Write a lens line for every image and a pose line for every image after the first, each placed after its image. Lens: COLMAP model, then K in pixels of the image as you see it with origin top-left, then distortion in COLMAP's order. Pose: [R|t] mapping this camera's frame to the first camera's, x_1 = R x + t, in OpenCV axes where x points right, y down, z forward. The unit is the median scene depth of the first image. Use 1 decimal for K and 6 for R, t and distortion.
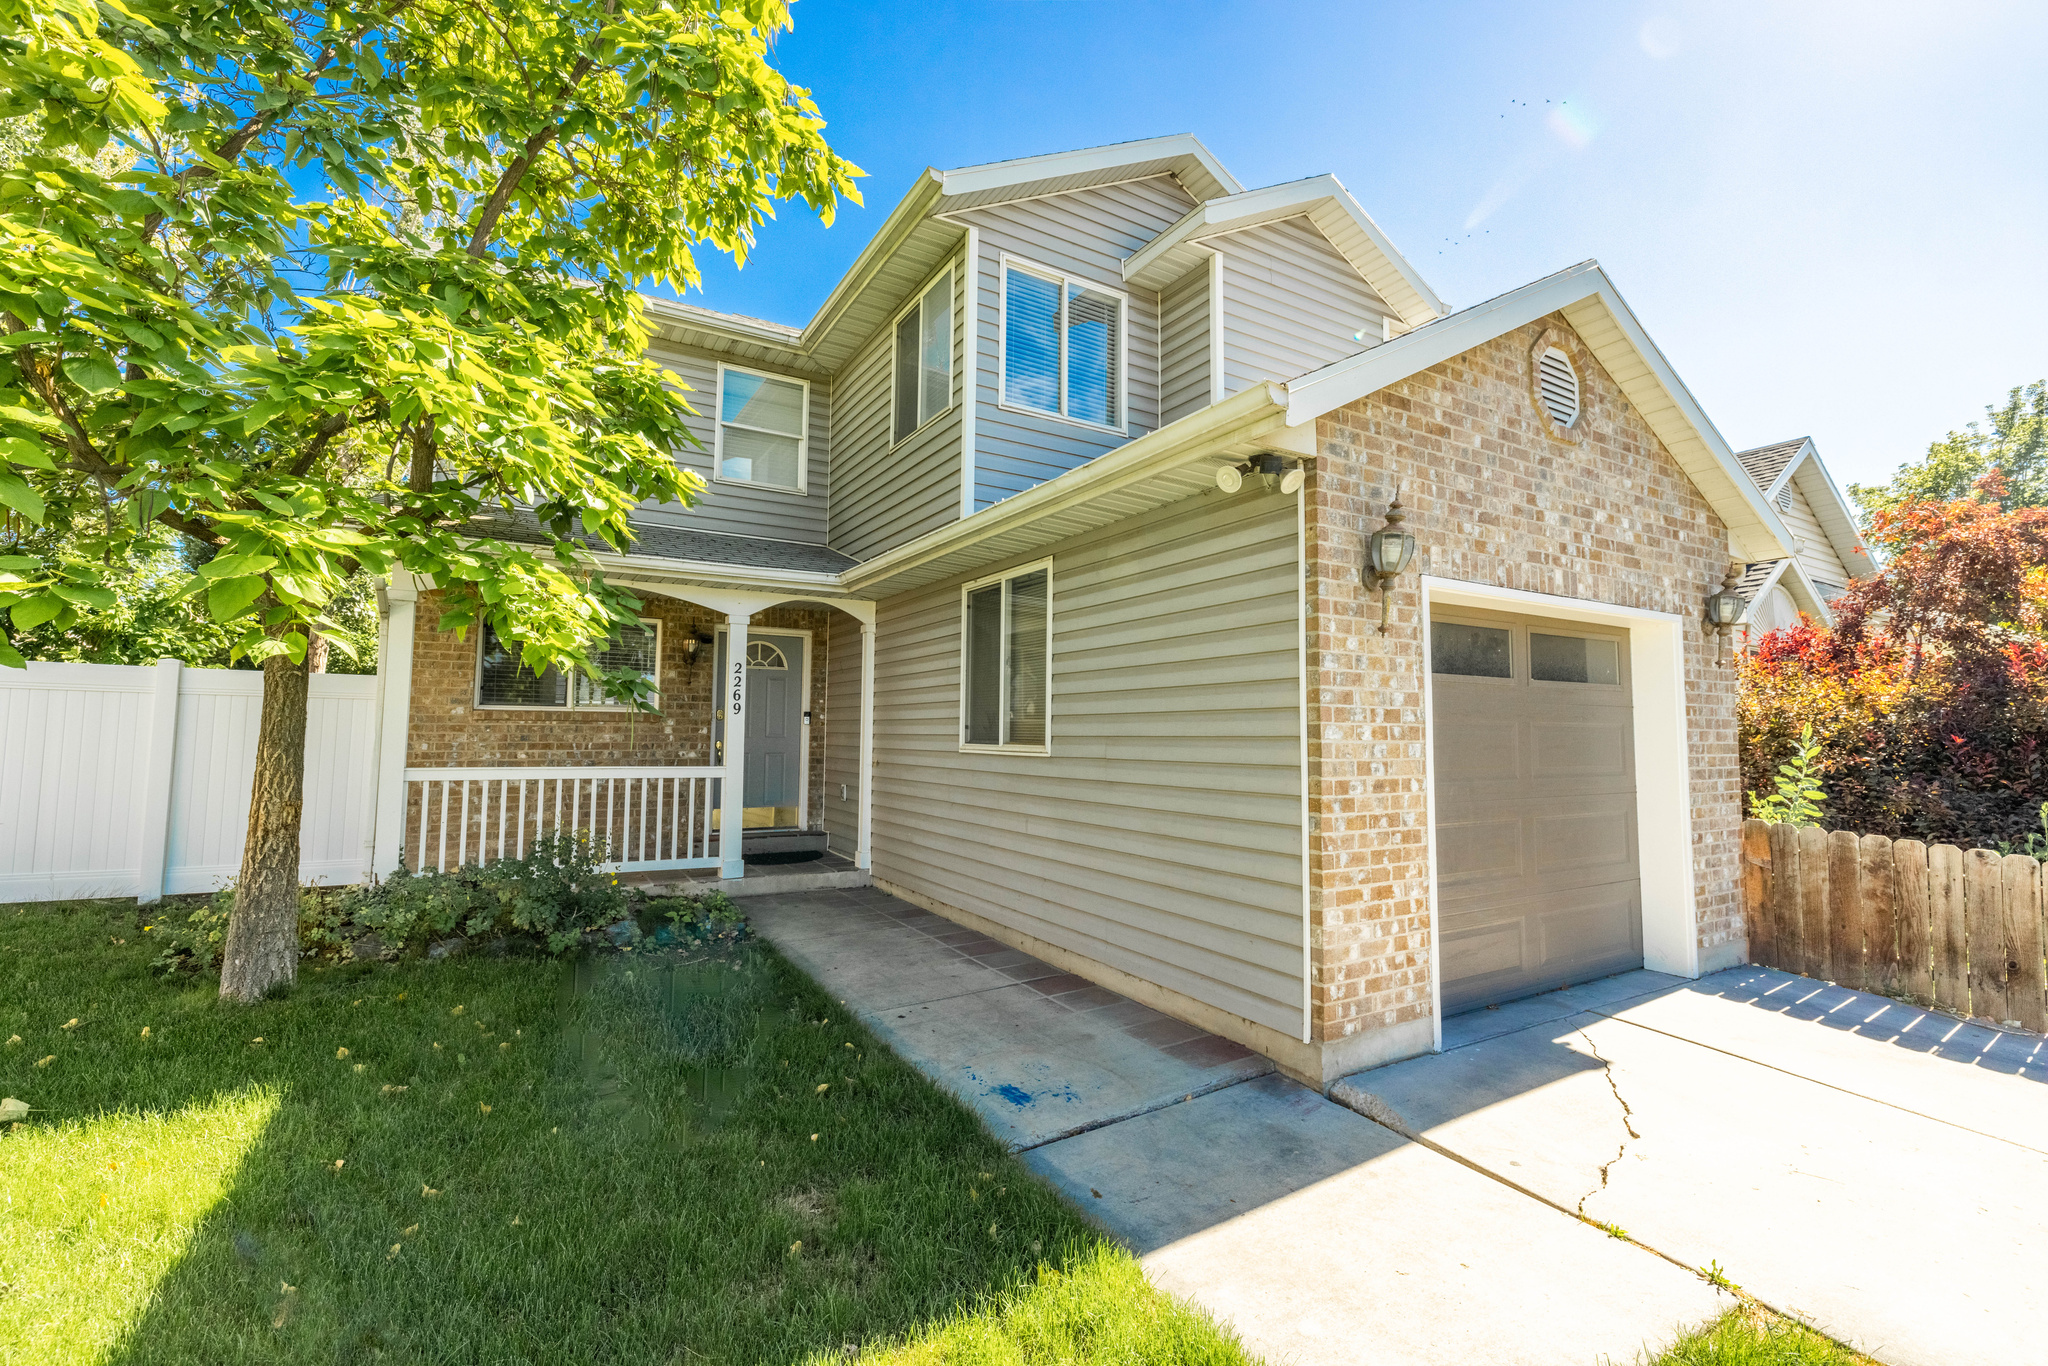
lens RADIAL K [[872.0, 0, 1017.5], [0, 872.0, 677.7], [0, 0, 1]] dist [0.000566, 0.000153]
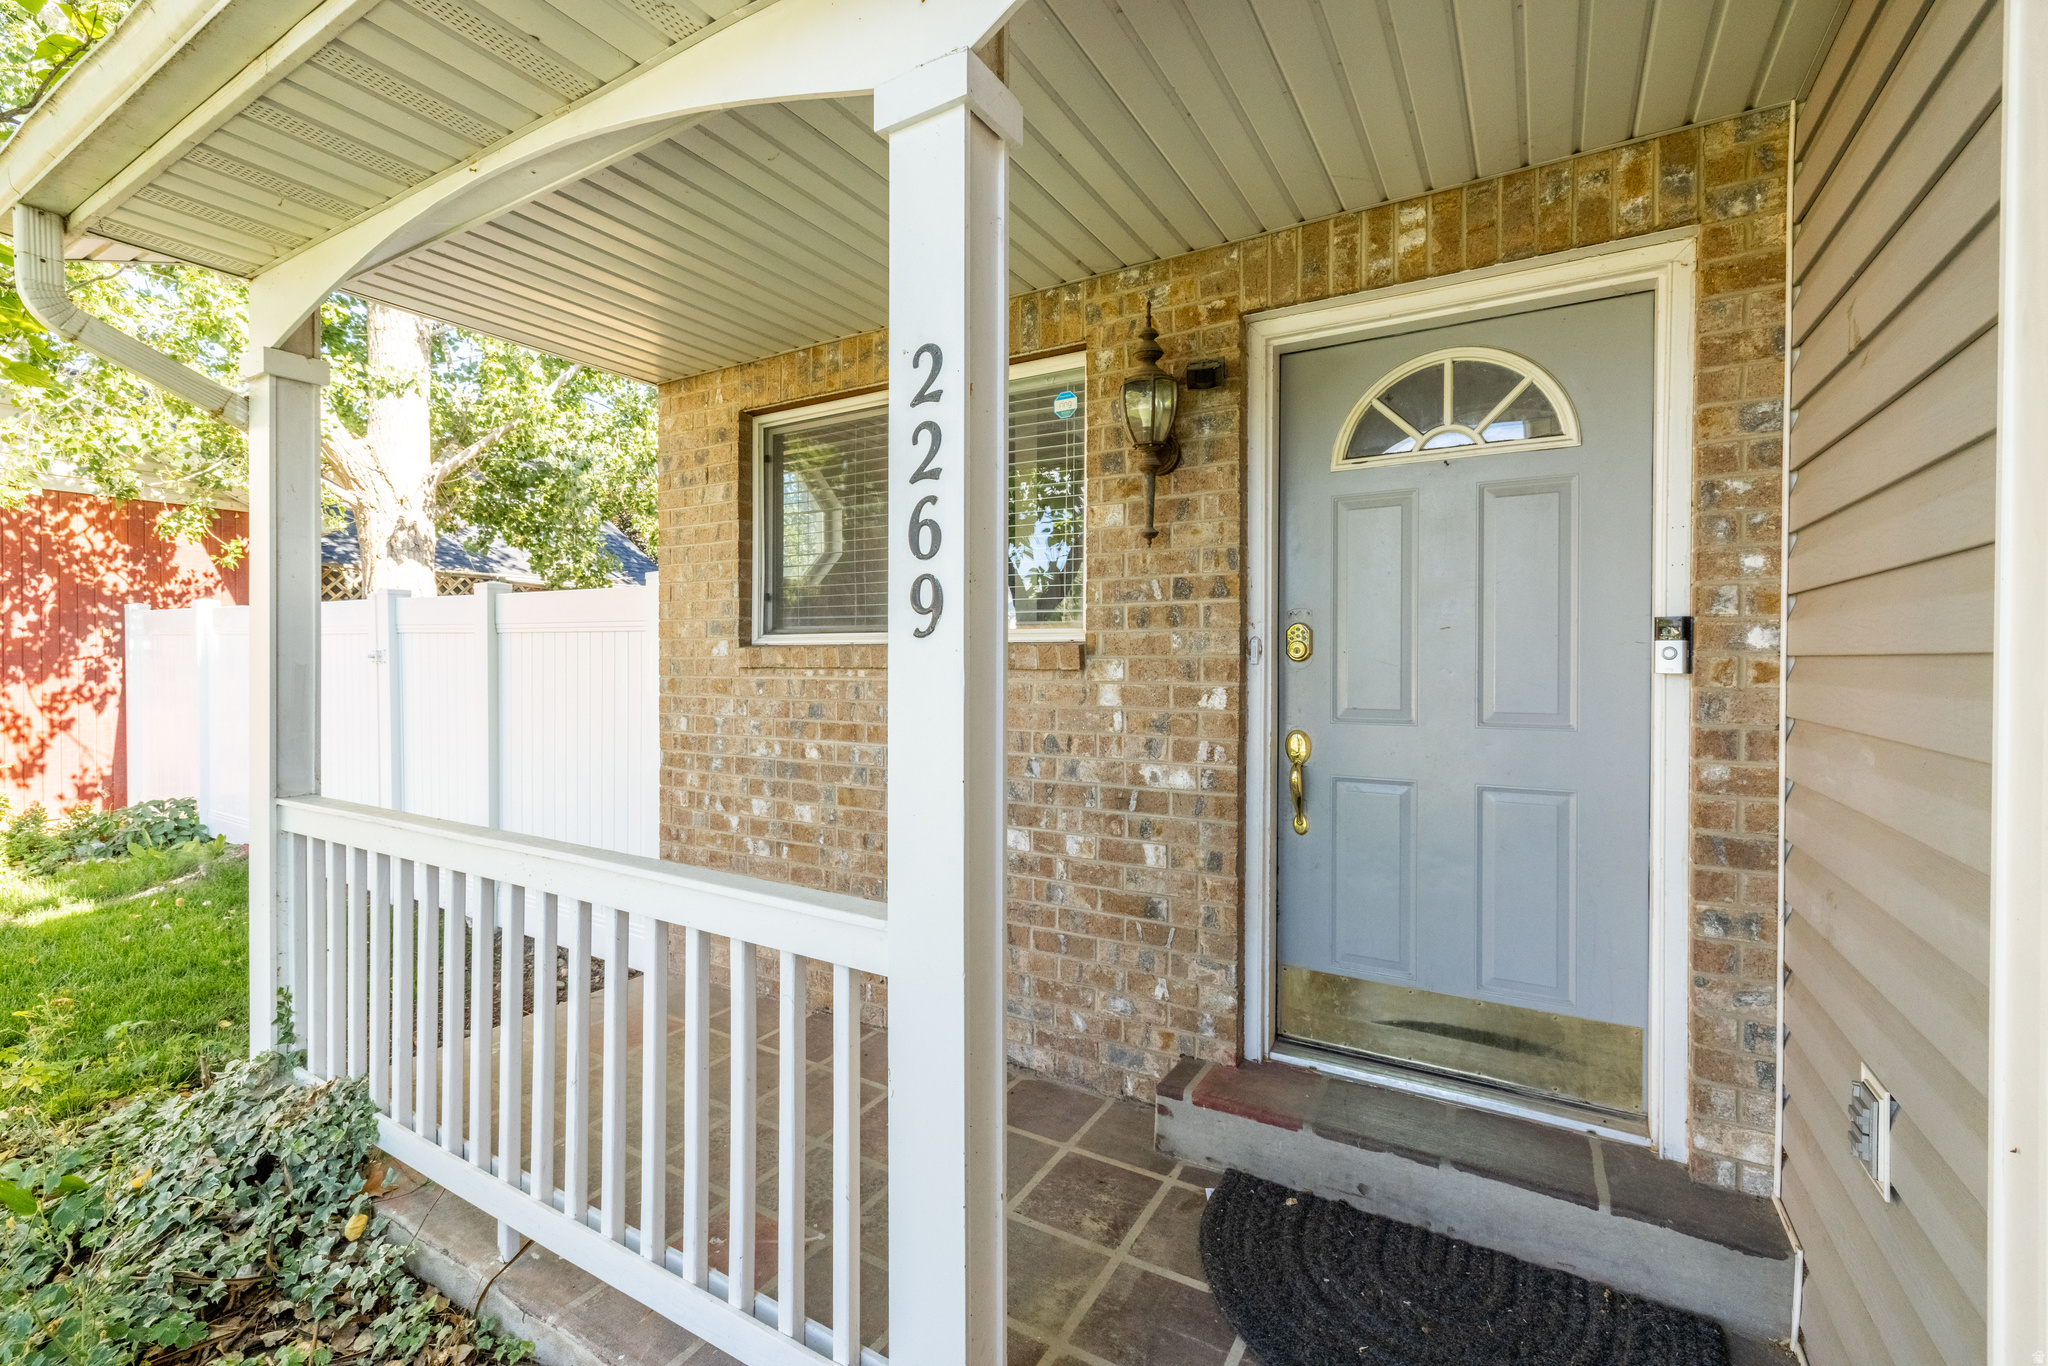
lens RADIAL K [[872.0, 0, 1017.7], [0, 872.0, 665.9], [0, 0, 1]] dist [0.000566, 0.000153]
pose [[0.468358, -0.003293, -0.883533, -0.136889], [0.059915, 0.997810, 0.028042, 0.038226], [0.881505, -0.066070, 0.467530, 0.813178]]
